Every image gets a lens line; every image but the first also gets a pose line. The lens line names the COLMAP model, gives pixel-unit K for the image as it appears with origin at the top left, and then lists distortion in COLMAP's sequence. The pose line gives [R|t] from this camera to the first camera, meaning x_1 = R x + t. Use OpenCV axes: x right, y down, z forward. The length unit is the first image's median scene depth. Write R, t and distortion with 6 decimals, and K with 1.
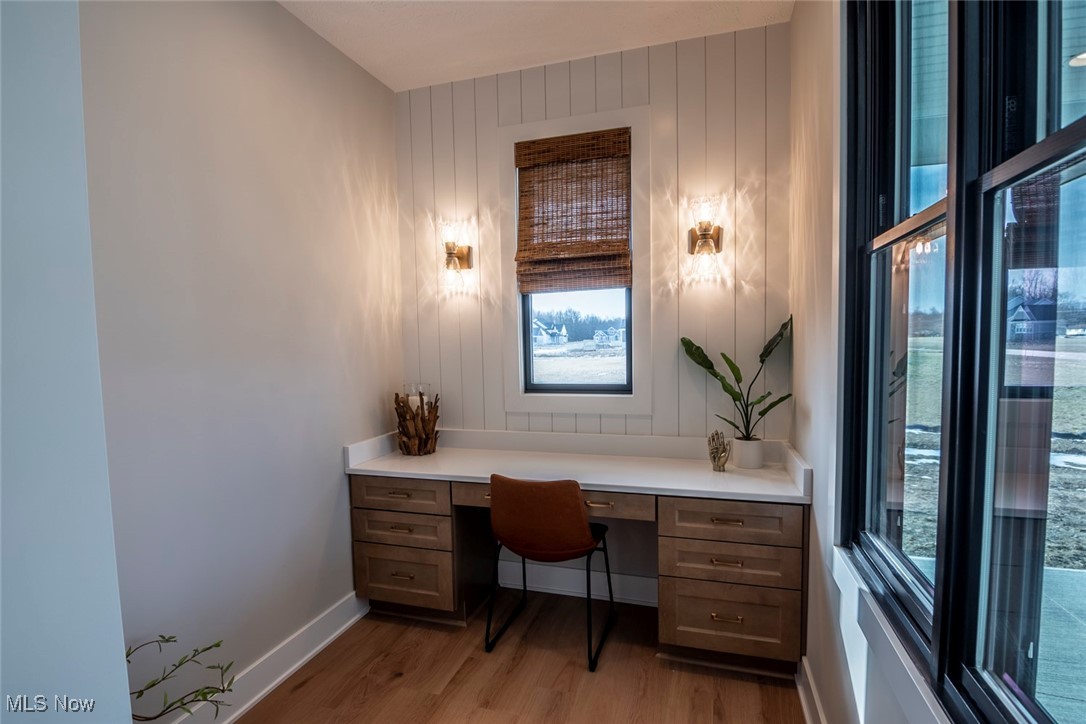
lens RADIAL K [[534.2, 0, 539.3], [0, 534.2, 374.2], [0, 0, 1]] dist [-0.017226, -0.000103]
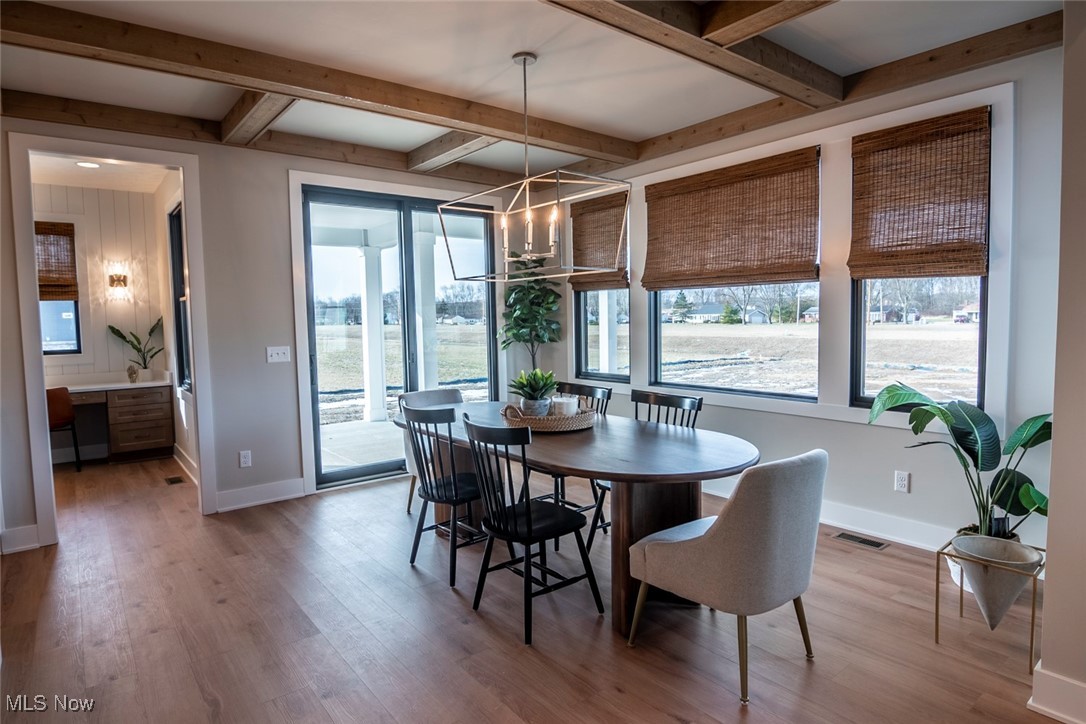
lens RADIAL K [[609.0, 0, 543.0], [0, 609.0, 362.0], [0, 0, 1]] dist [-0.026397, -0.000460]
pose [[0.564299, -0.047916, 0.824179, -0.767162], [0.063204, 0.997892, 0.014741, 0.158553], [-0.823147, 0.043773, 0.566138, -1.852690]]
